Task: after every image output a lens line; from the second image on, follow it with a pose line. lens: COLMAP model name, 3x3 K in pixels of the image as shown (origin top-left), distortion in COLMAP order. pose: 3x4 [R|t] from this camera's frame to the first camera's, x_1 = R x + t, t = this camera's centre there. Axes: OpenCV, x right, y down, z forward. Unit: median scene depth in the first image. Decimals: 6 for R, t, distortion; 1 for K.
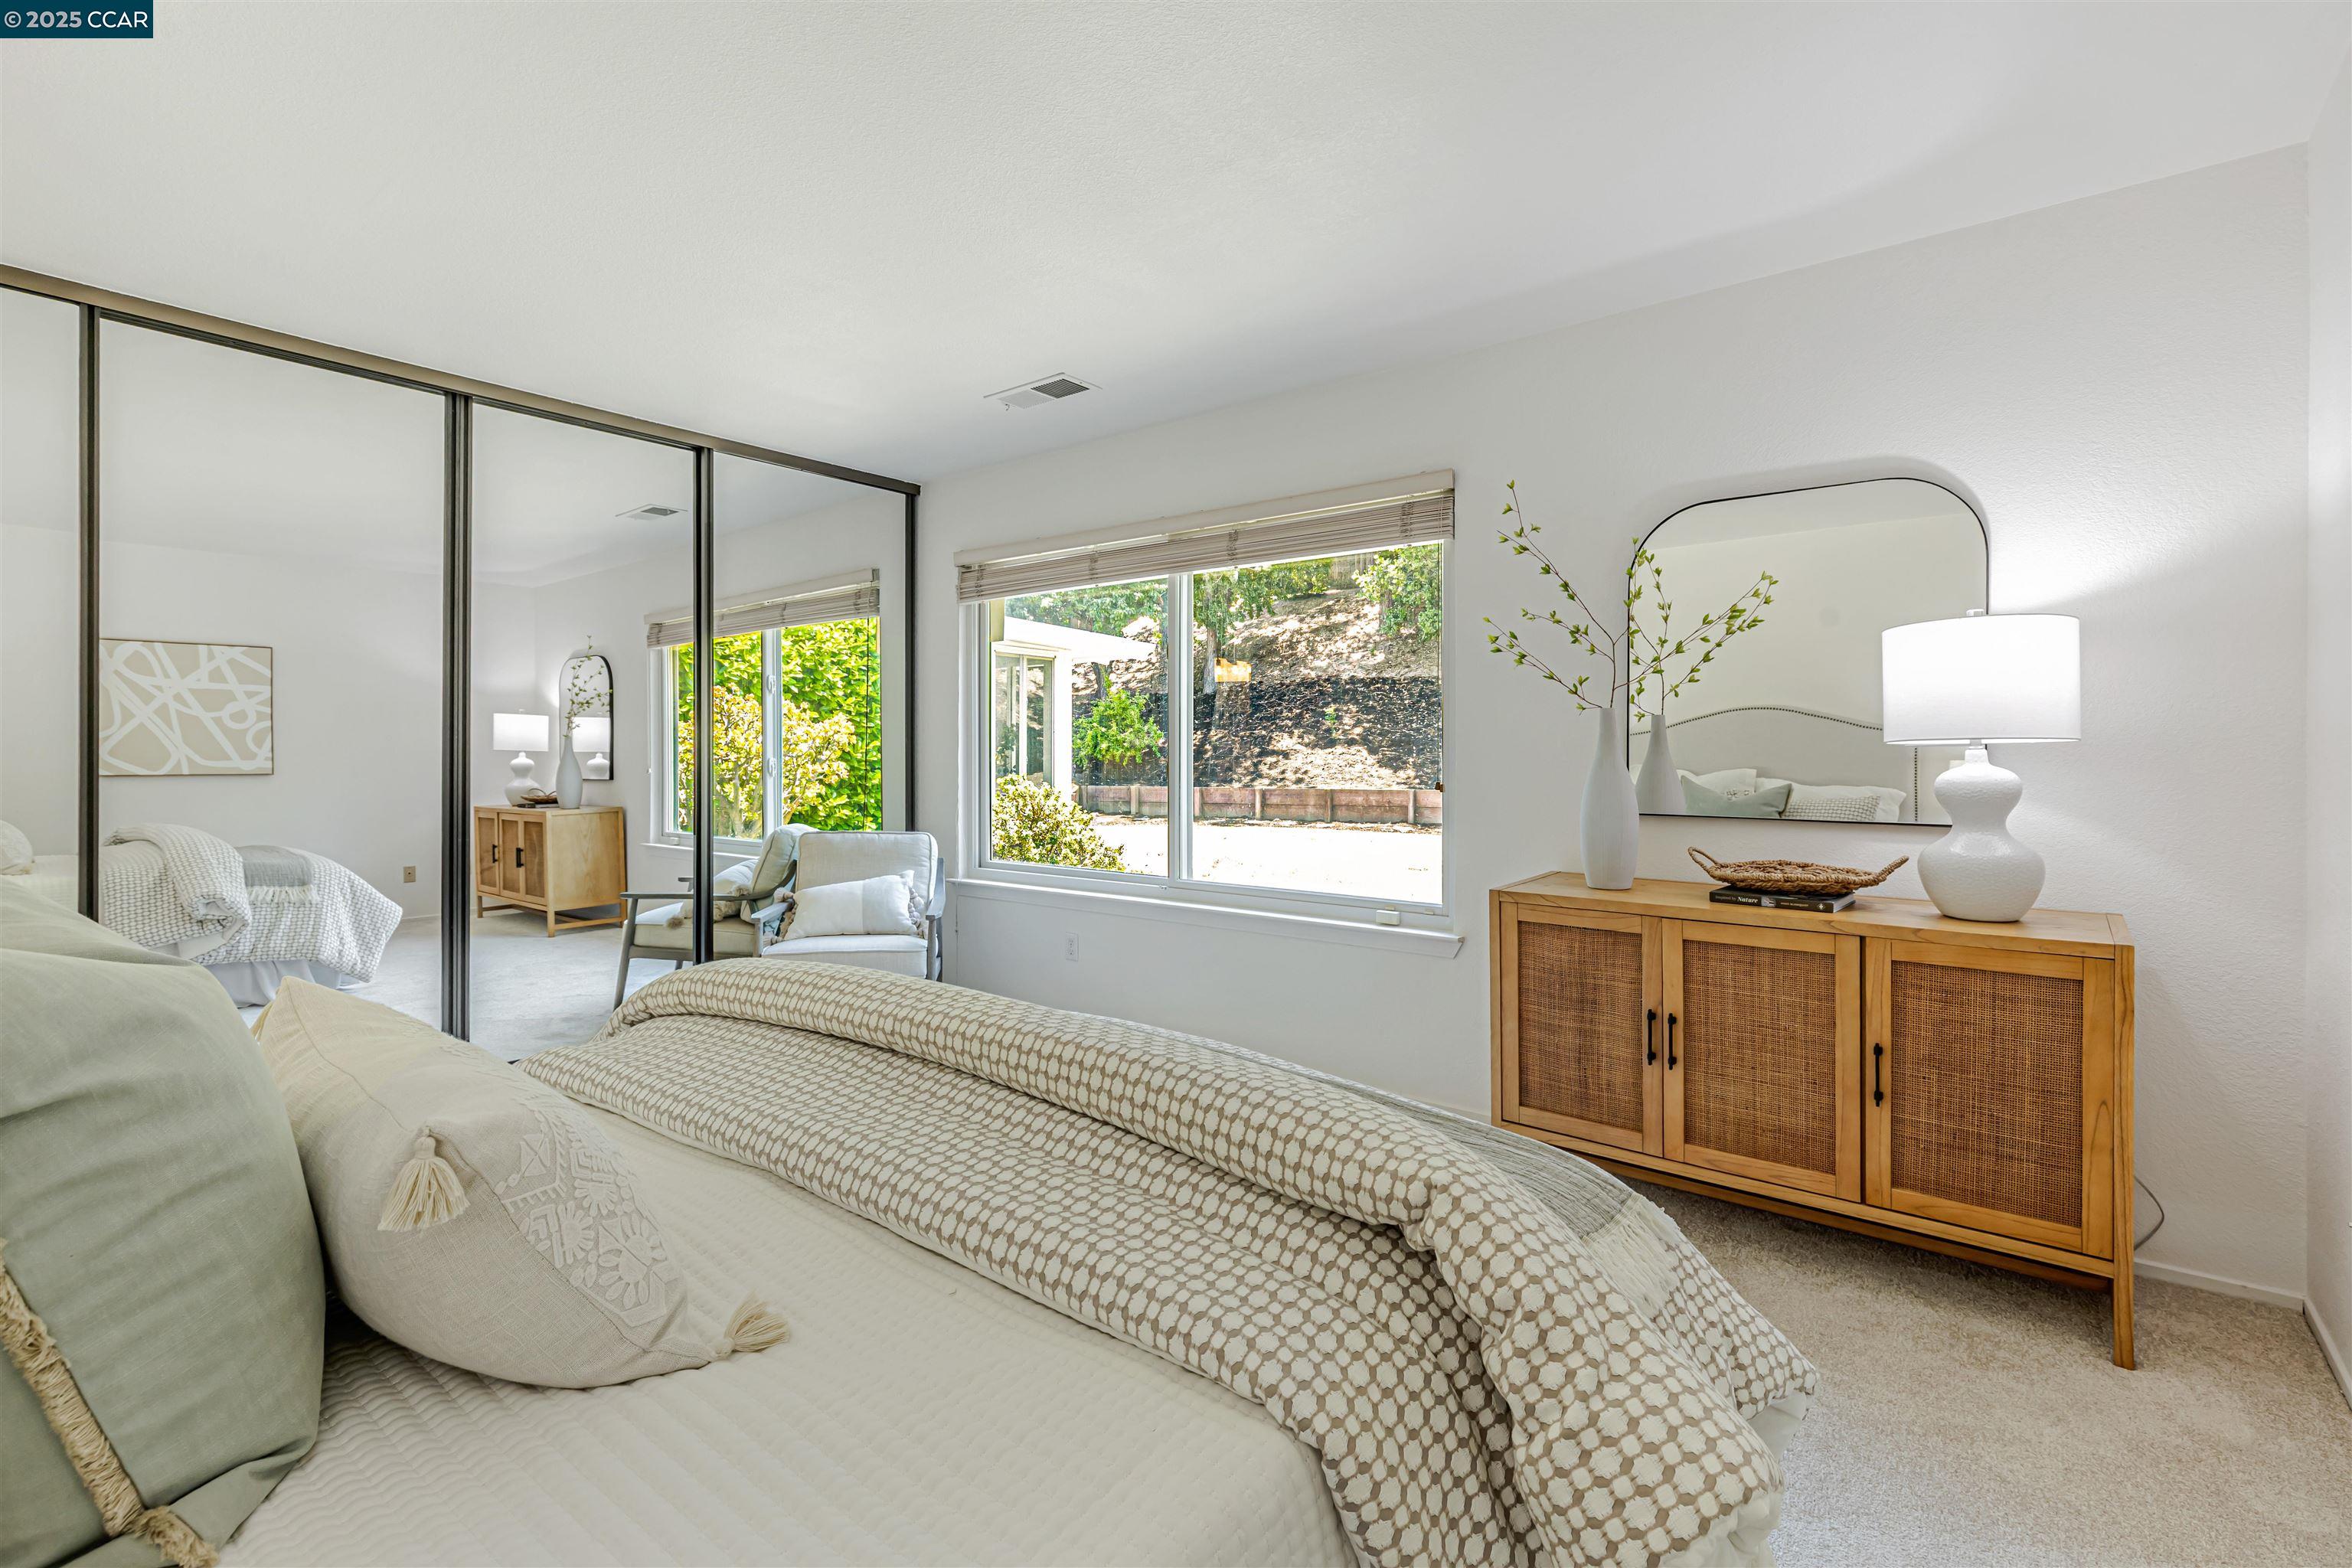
lens RADIAL K [[1036.8, 0, 1199.1], [0, 1036.8, 765.5], [0, 0, 1]] dist [-0.002171, -0.000462]
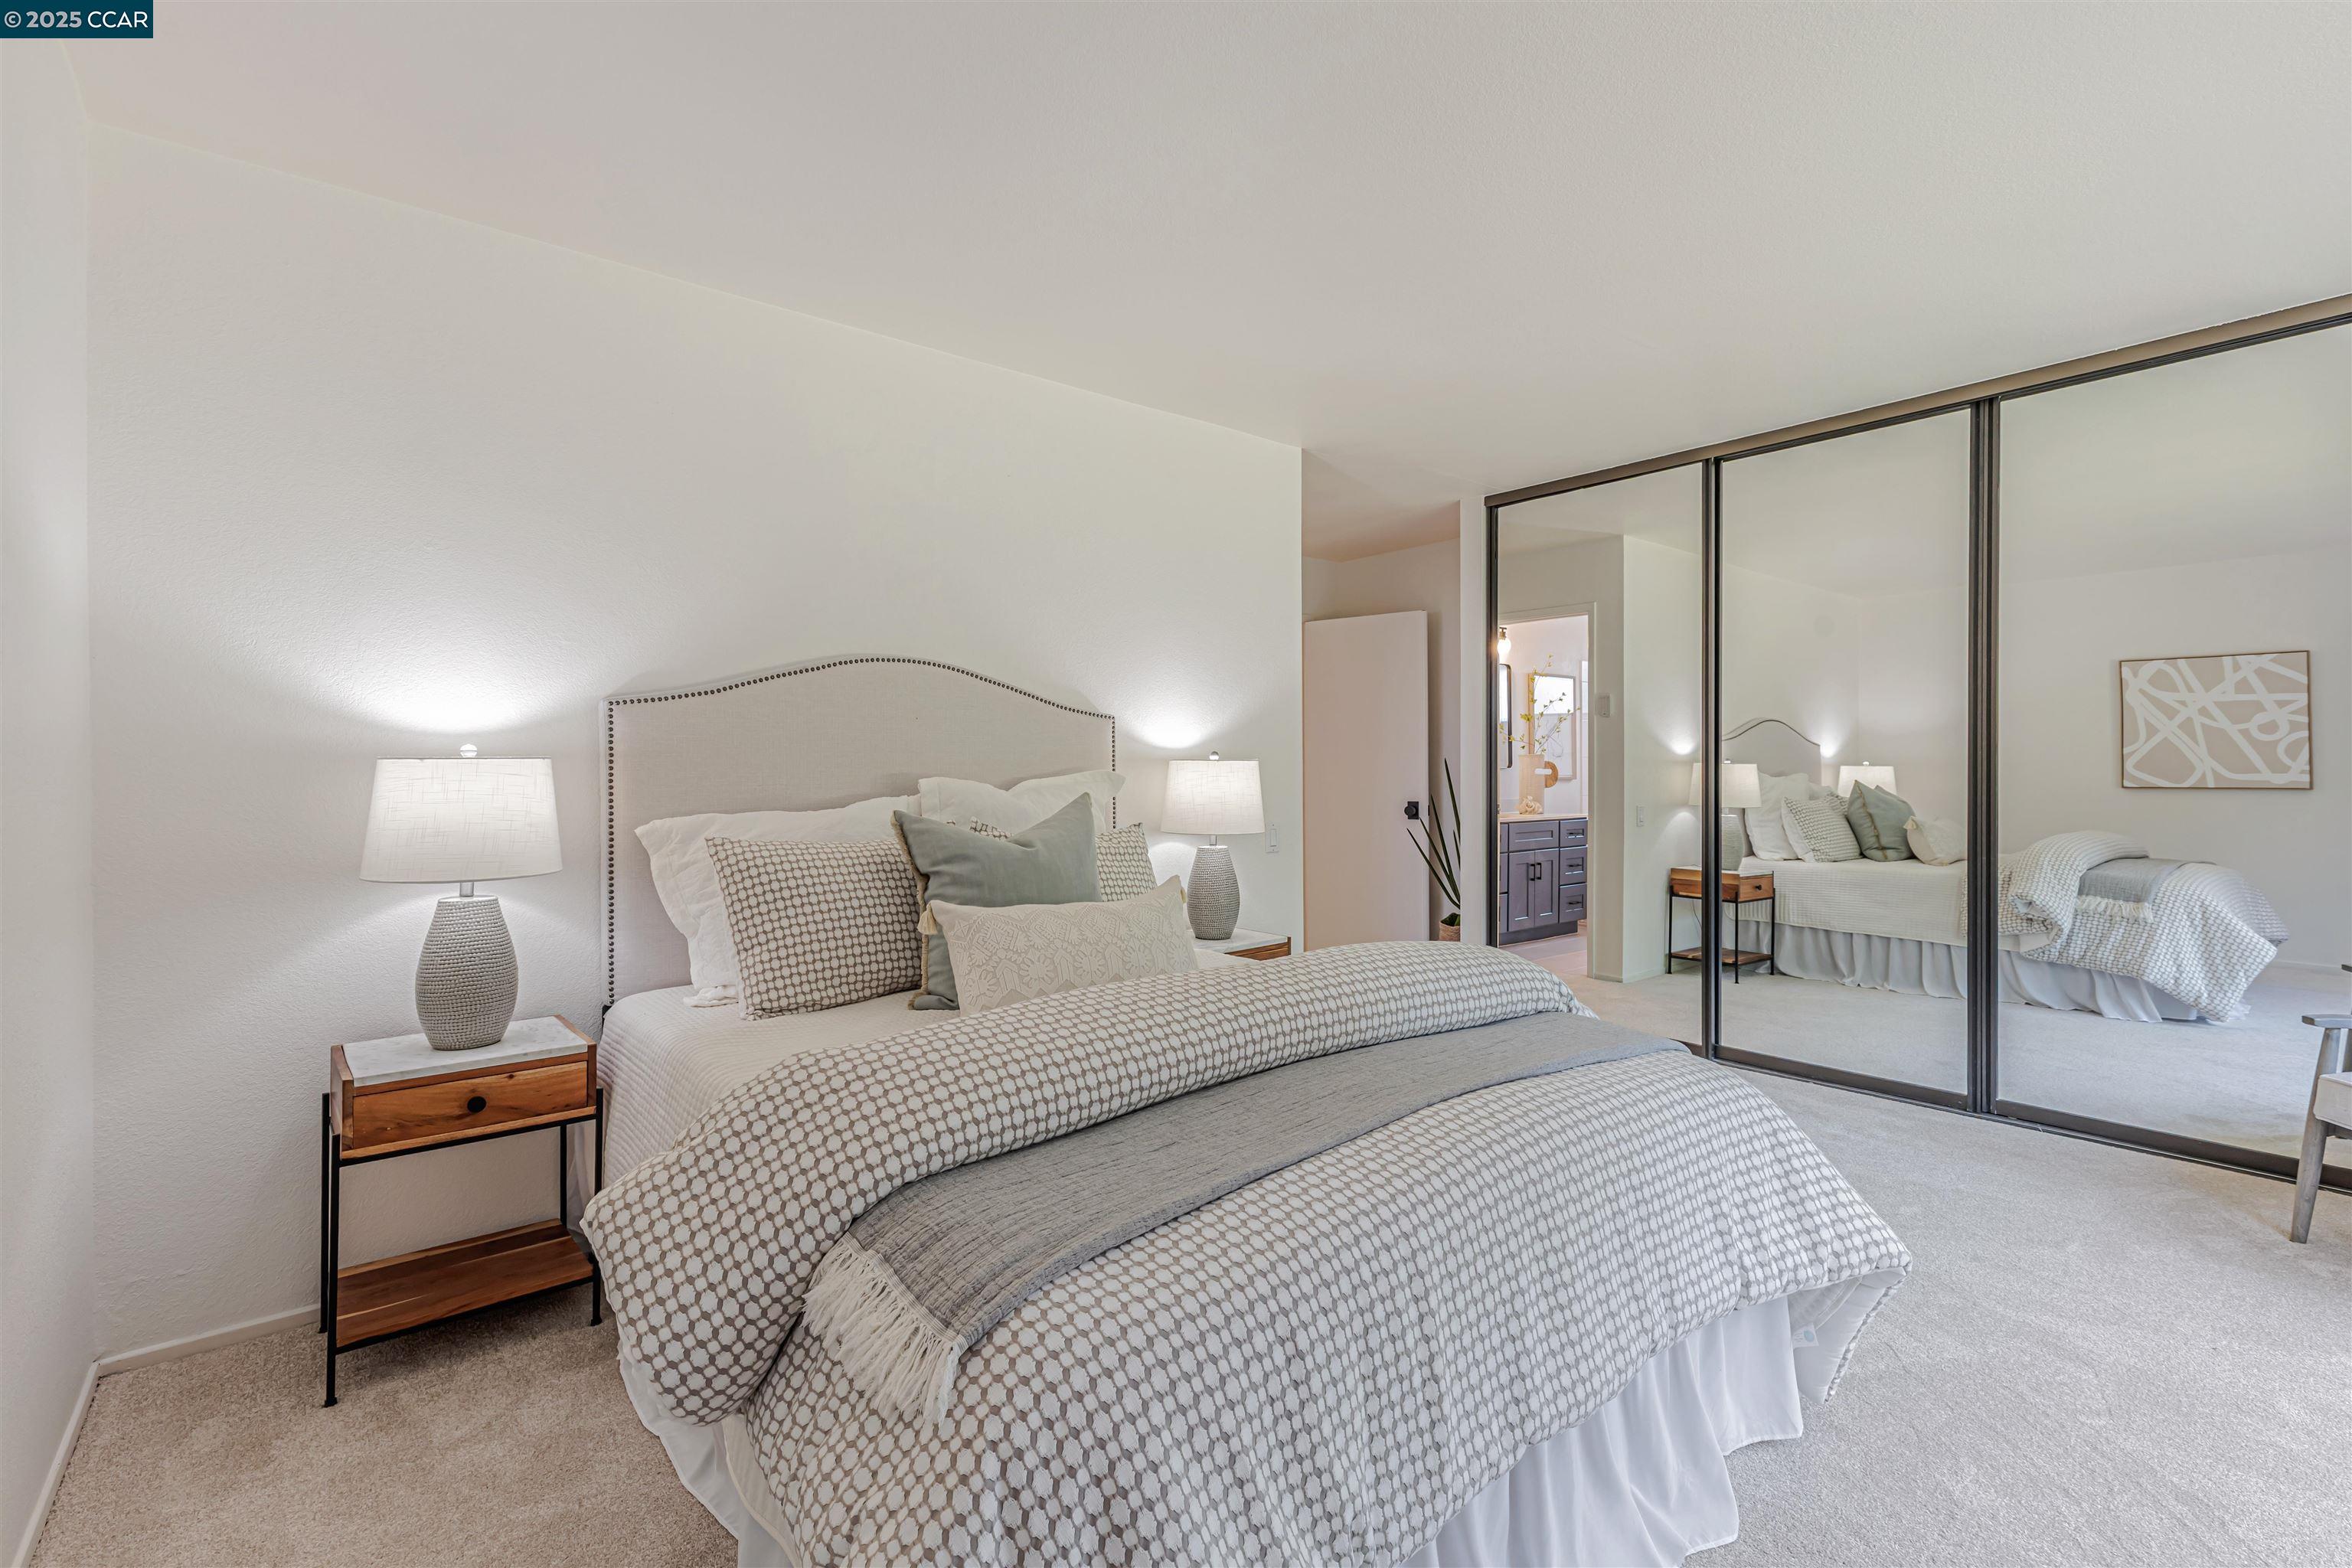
lens RADIAL K [[1036.8, 0, 1194.9], [0, 1036.8, 769.7], [0, 0, 1]] dist [-0.002171, -0.000462]
pose [[-0.229521, 0.003719, -0.973297, 0.222486], [-0.011246, 0.999916, 0.006473, -0.004063], [0.973239, 0.012431, -0.229460, 0.273733]]
